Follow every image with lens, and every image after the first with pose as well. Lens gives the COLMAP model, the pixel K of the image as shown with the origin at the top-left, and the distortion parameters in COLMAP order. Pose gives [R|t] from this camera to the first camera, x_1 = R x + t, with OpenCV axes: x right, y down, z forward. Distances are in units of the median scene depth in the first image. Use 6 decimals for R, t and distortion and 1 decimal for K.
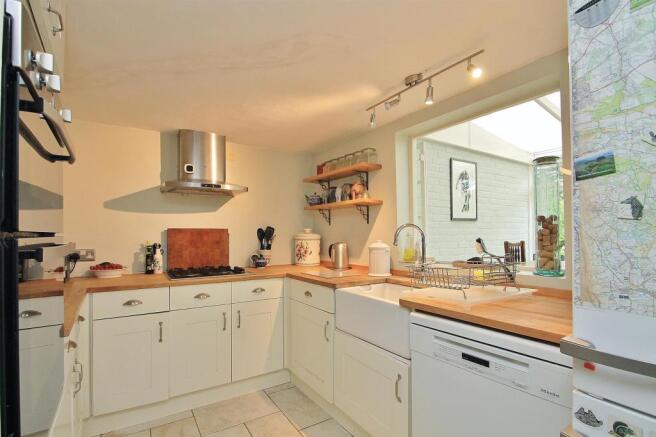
lens RADIAL K [[314.7, 0, 328.6], [0, 314.7, 233.6], [0, 0, 1]] dist [-0.000142, -0.000033]
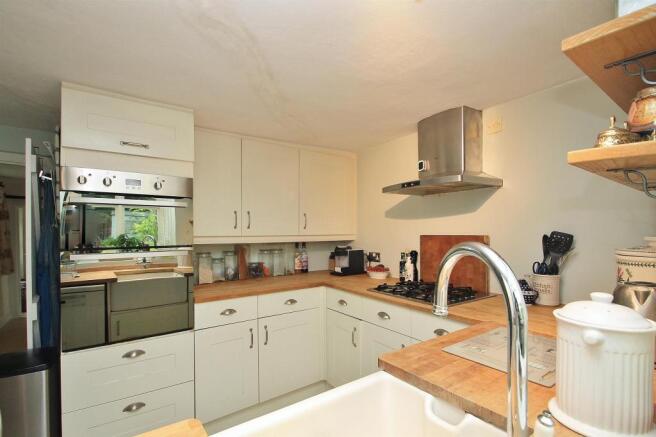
lens RADIAL K [[314.7, 0, 328.6], [0, 314.7, 233.6], [0, 0, 1]] dist [-0.000142, -0.000033]
pose [[0.054966, 0.014471, -0.998383, 0.390940], [0.011859, 0.999815, 0.015145, -0.037729], [0.998418, -0.012672, 0.054784, 0.680838]]
